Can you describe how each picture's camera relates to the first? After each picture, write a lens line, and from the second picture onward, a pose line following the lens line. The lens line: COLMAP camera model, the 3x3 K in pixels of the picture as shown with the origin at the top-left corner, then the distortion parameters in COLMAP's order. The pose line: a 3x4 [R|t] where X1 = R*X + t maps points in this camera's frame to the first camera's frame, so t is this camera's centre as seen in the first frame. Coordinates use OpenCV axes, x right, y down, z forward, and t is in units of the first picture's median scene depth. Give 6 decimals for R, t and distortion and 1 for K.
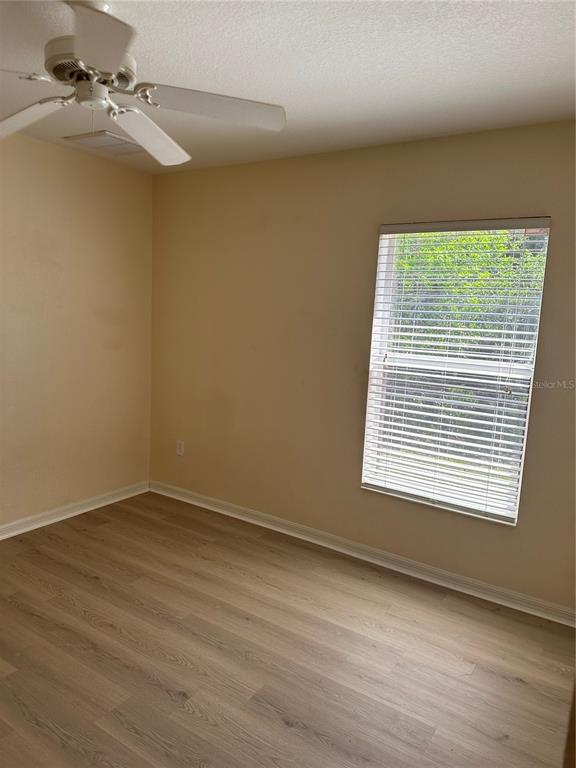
lens RADIAL K [[565.9, 0, 288.0], [0, 565.9, 384.0], [0, 0, 1]] dist [0.000692, -0.000769]
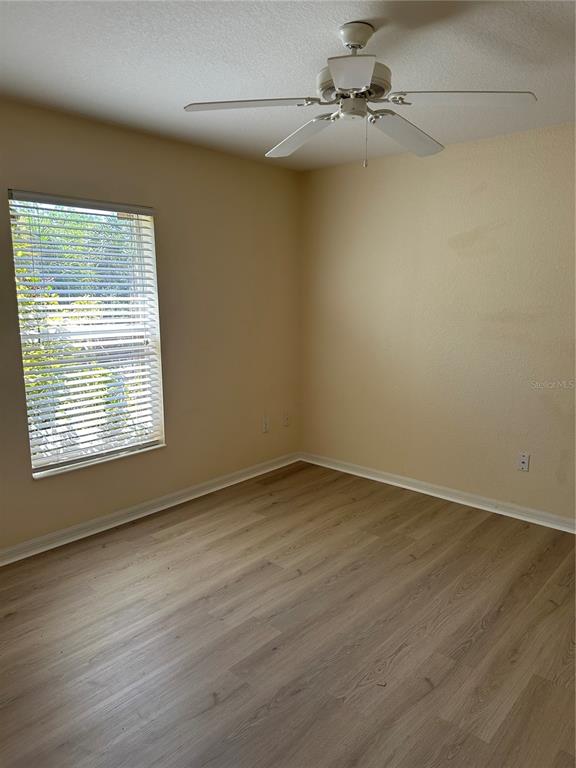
lens RADIAL K [[565.9, 0, 288.0], [0, 565.9, 384.0], [0, 0, 1]] dist [0.000692, -0.000769]
pose [[0.086355, -0.217605, 0.972209, -0.815663], [0.130200, 0.969950, 0.205534, -0.119772], [-0.987720, 0.108833, 0.112093, 0.550173]]
